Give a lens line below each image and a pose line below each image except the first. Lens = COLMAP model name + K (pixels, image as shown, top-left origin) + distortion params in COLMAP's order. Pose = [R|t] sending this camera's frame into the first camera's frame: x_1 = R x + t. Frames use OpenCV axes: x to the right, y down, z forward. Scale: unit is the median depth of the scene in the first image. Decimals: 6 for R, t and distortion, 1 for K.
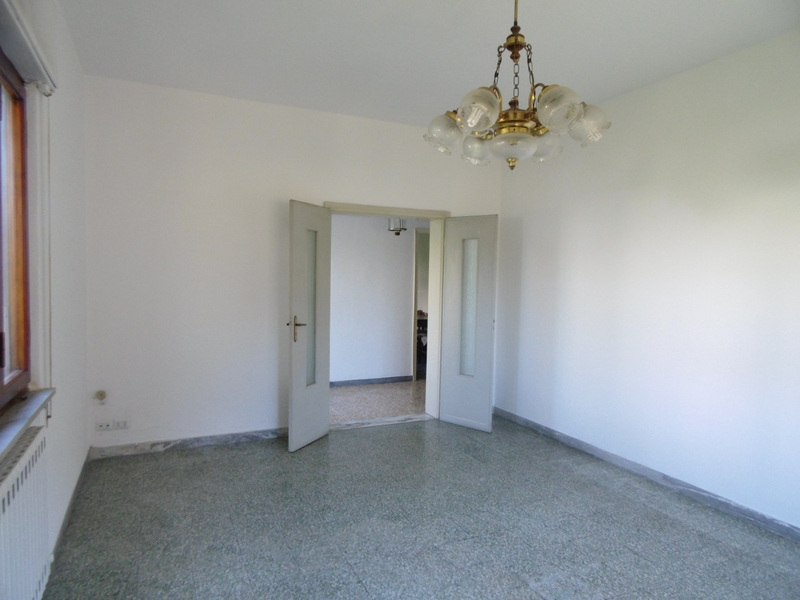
lens RADIAL K [[509.1, 0, 400.0], [0, 509.1, 300.0], [0, 0, 1]] dist [-0.000714, -0.004322]
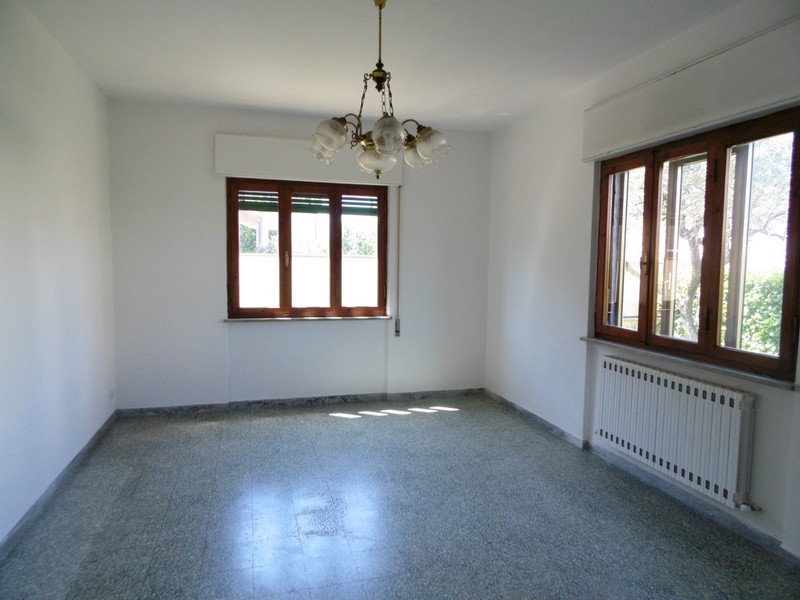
lens RADIAL K [[528.2, 0, 386.9], [0, 528.2, 301.5], [0, 0, 1]] dist [-0.003011, -0.001602]
pose [[-0.982245, -0.044956, 0.182137, -0.043037], [-0.022031, 0.991787, 0.125988, -0.114461], [-0.186305, 0.119738, -0.975168, 2.073024]]
